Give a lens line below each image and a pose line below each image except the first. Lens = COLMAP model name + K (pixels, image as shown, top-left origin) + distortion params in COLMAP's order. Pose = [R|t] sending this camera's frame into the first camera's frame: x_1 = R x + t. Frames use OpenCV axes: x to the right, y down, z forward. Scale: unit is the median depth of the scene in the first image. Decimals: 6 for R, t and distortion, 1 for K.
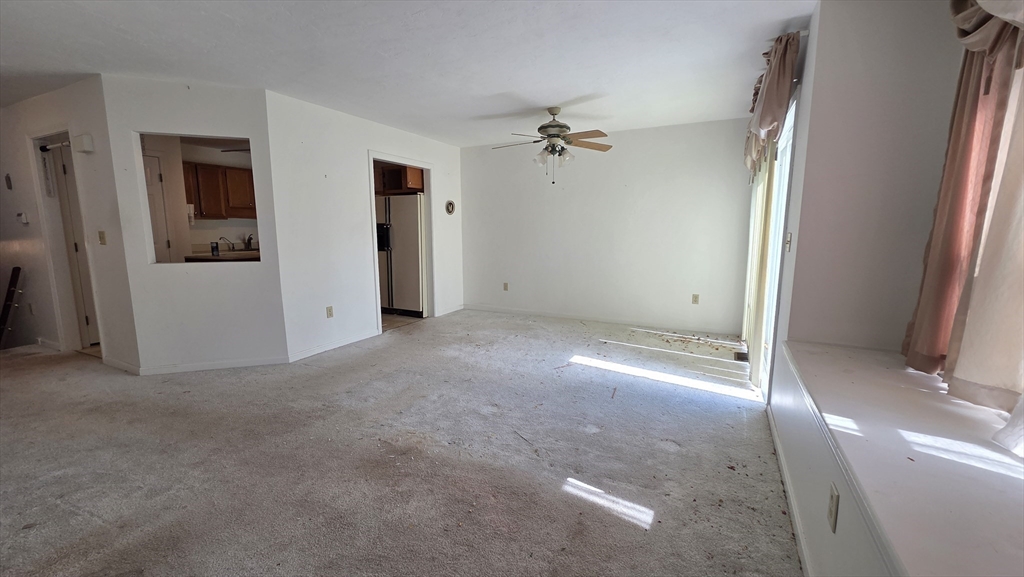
lens RADIAL K [[416.1, 0, 515.4], [0, 416.1, 288.8], [0, 0, 1]] dist [-0.001414, -0.000577]
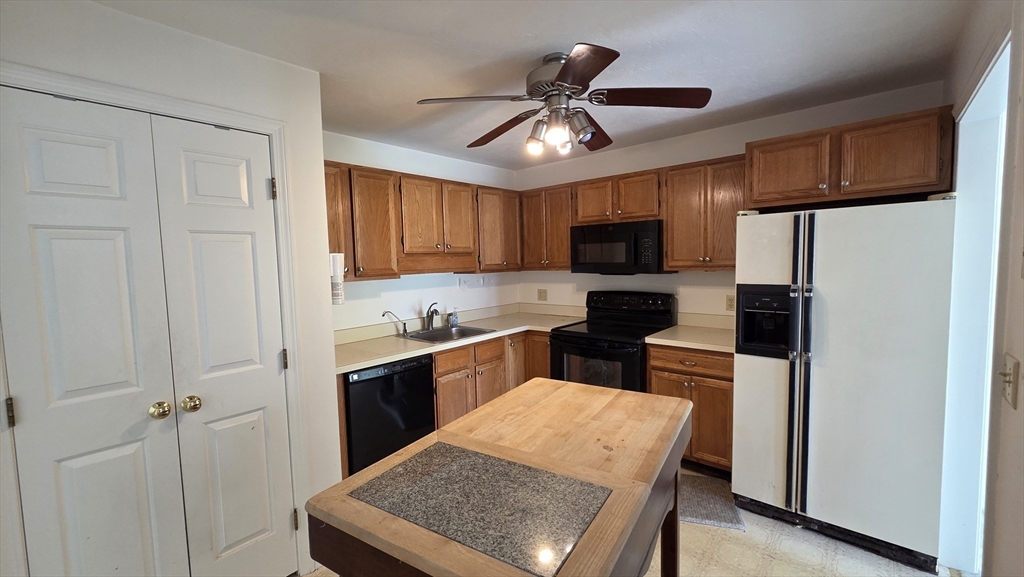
lens RADIAL K [[418.8, 0, 507.7], [0, 418.8, 287.4], [0, 0, 1]] dist [0.004689, 0.000264]
pose [[0.964598, -0.009155, -0.263566, -0.807375], [-0.010123, 0.997375, -0.071692, -0.224366], [0.263530, 0.071822, 0.961974, 1.024923]]
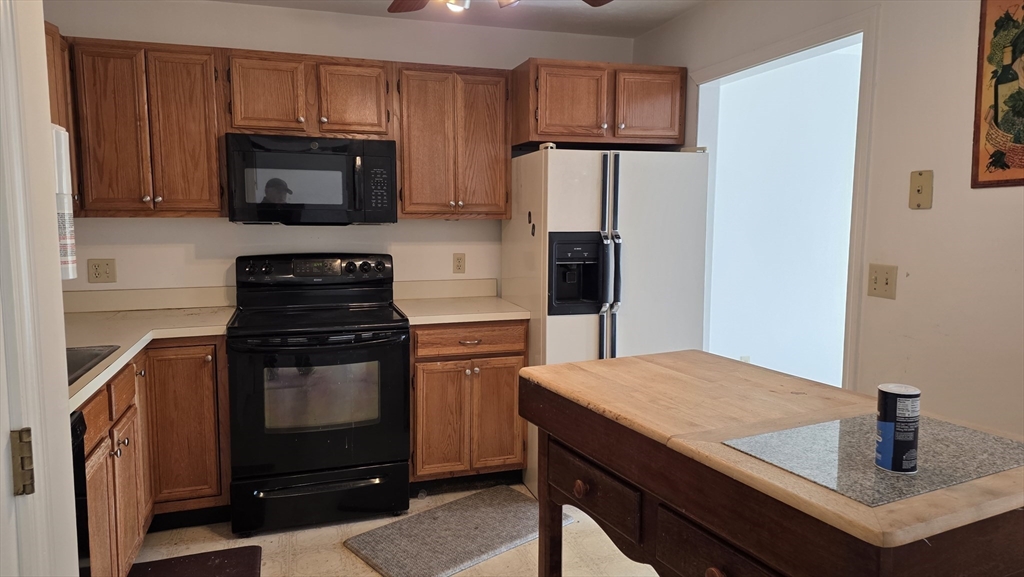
lens RADIAL K [[681.7, 0, 510.4], [0, 681.7, 285.2], [0, 0, 1]] dist [0.081789, -0.000473]
pose [[0.723911, -0.072538, 0.686069, -1.316365], [0.097120, 0.995269, 0.002752, -0.218616], [-0.683023, 0.064639, 0.727531, 1.157918]]
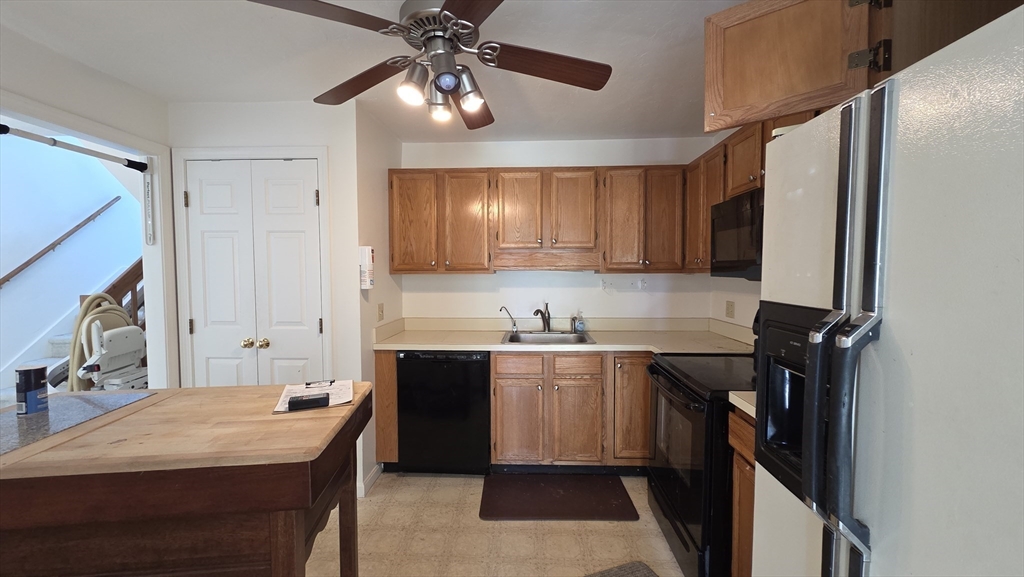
lens RADIAL K [[417.8, 0, 516.1], [0, 417.8, 288.1], [0, 0, 1]] dist [-0.001043, -0.000630]
pose [[0.403201, 0.035862, -0.914408, -0.414602], [-0.128777, 0.991512, -0.017897, -0.265555], [0.906005, 0.124971, 0.404397, 1.520778]]
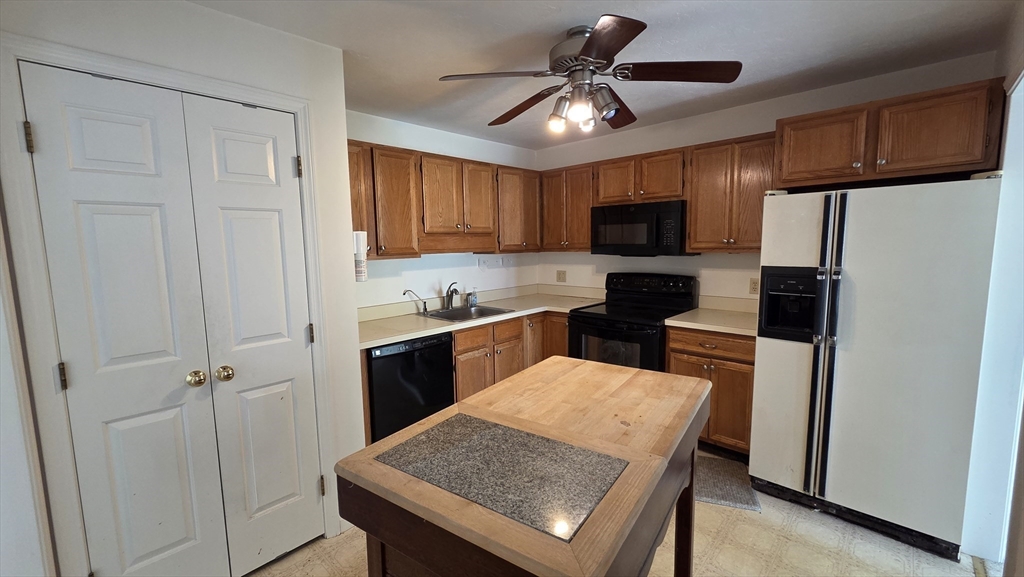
lens RADIAL K [[418.8, 0, 507.7], [0, 418.8, 287.4], [0, 0, 1]] dist [0.004689, 0.000264]
pose [[0.952236, 0.014265, -0.305031, -0.808396], [-0.024423, 0.999266, -0.029511, -0.218748], [0.304386, 0.035551, 0.951885, 1.020791]]
